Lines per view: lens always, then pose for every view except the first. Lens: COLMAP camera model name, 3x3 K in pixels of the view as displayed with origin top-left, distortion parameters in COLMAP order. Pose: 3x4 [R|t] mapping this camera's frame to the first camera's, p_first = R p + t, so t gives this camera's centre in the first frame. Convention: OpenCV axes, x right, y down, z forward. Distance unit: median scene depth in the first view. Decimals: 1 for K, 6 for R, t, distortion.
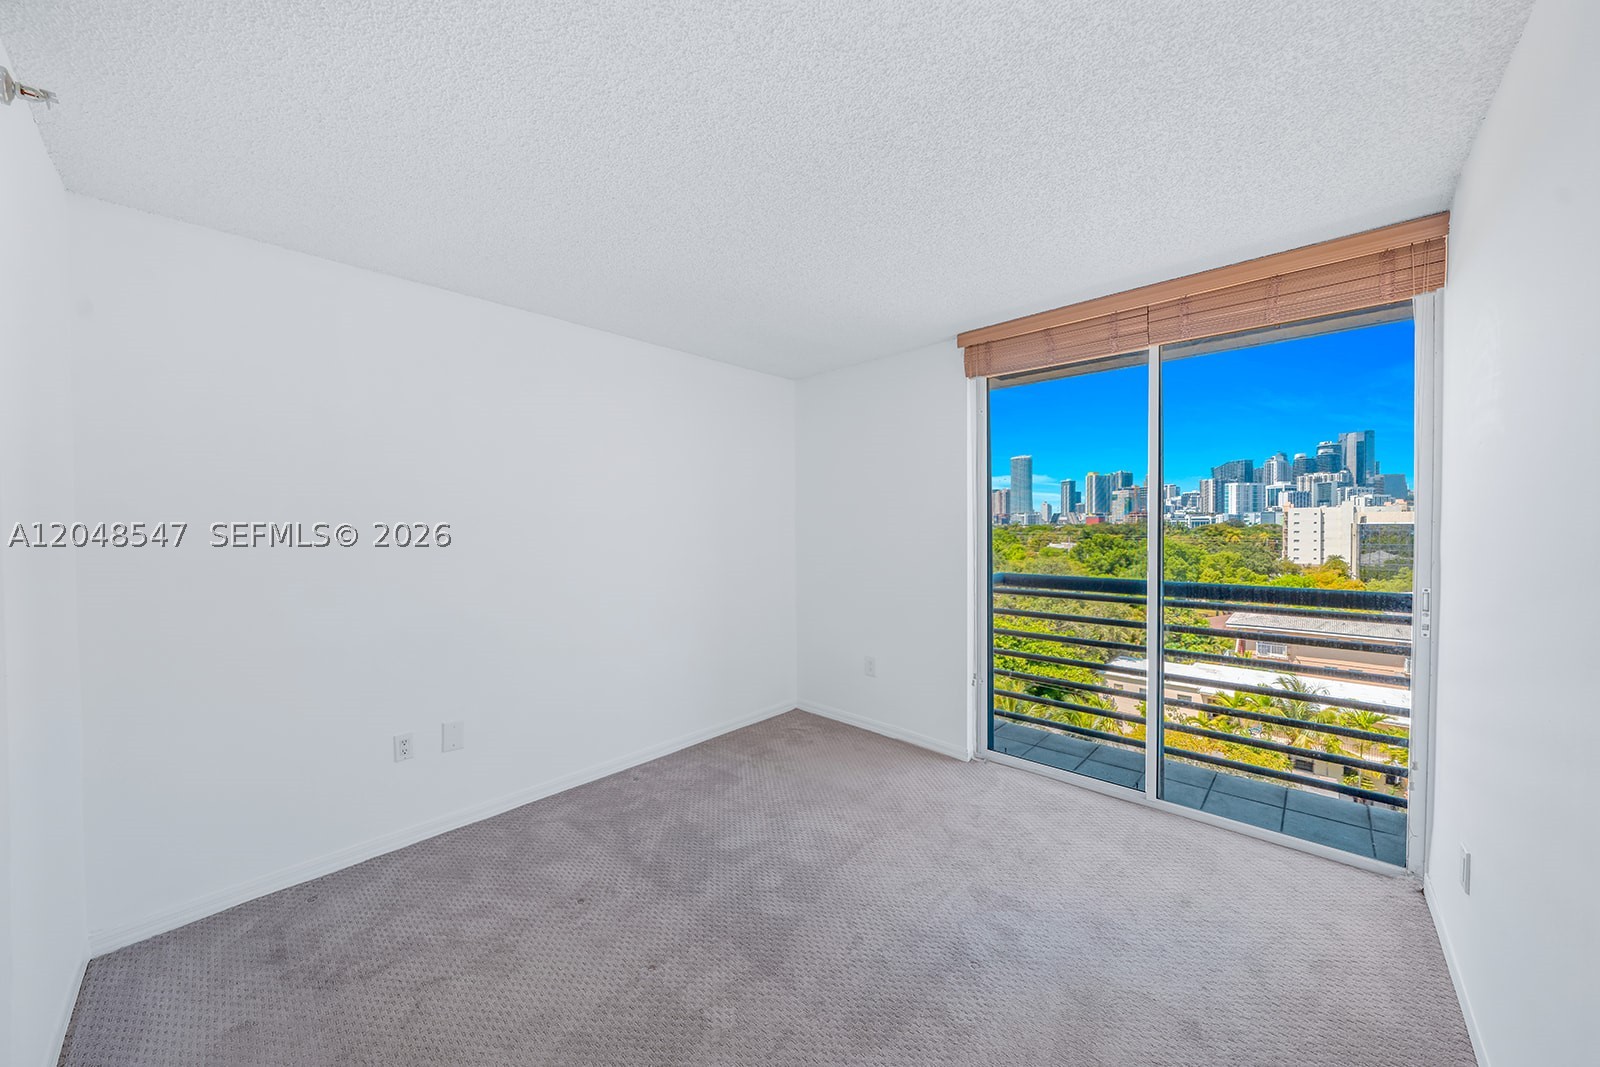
lens RADIAL K [[561.3, 0, 793.4], [0, 561.3, 532.7], [0, 0, 1]] dist [-0.029870, 0.006129]
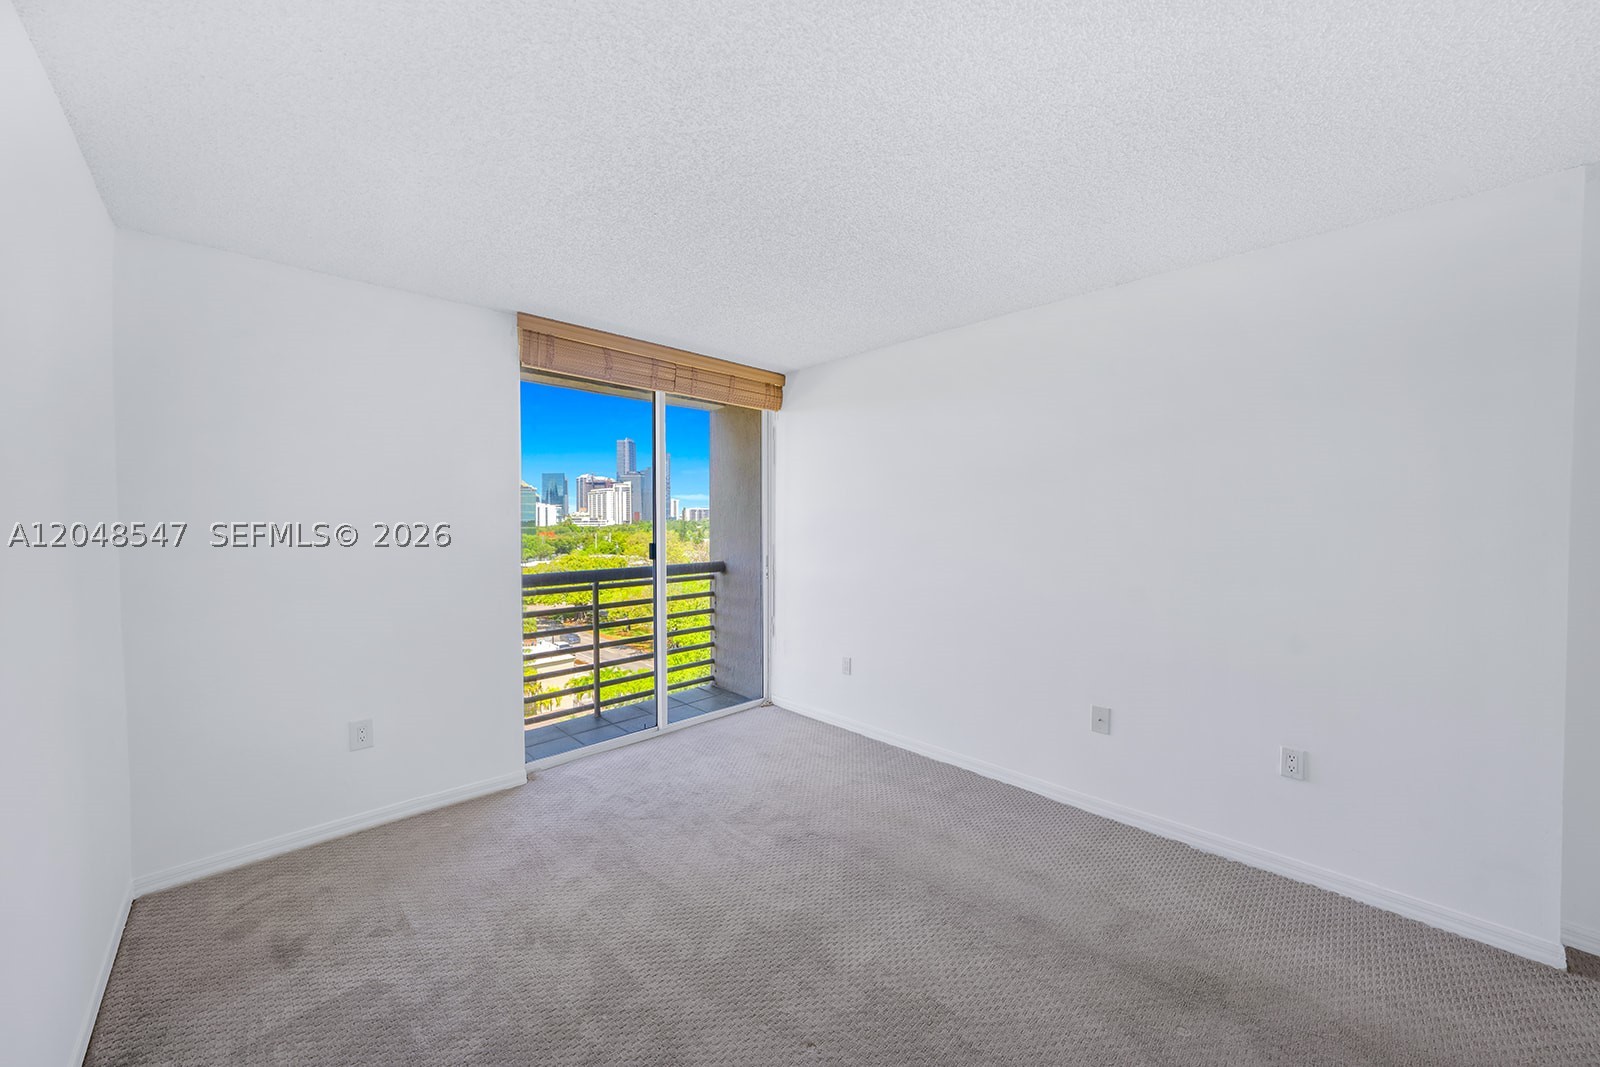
lens RADIAL K [[561.3, 0, 793.4], [0, 561.3, 532.7], [0, 0, 1]] dist [-0.029870, 0.006129]
pose [[0.038963, -0.014053, 0.999142, -0.671011], [0.018915, 0.999732, 0.013324, -0.004262], [-0.999062, 0.018379, 0.039218, 0.605772]]
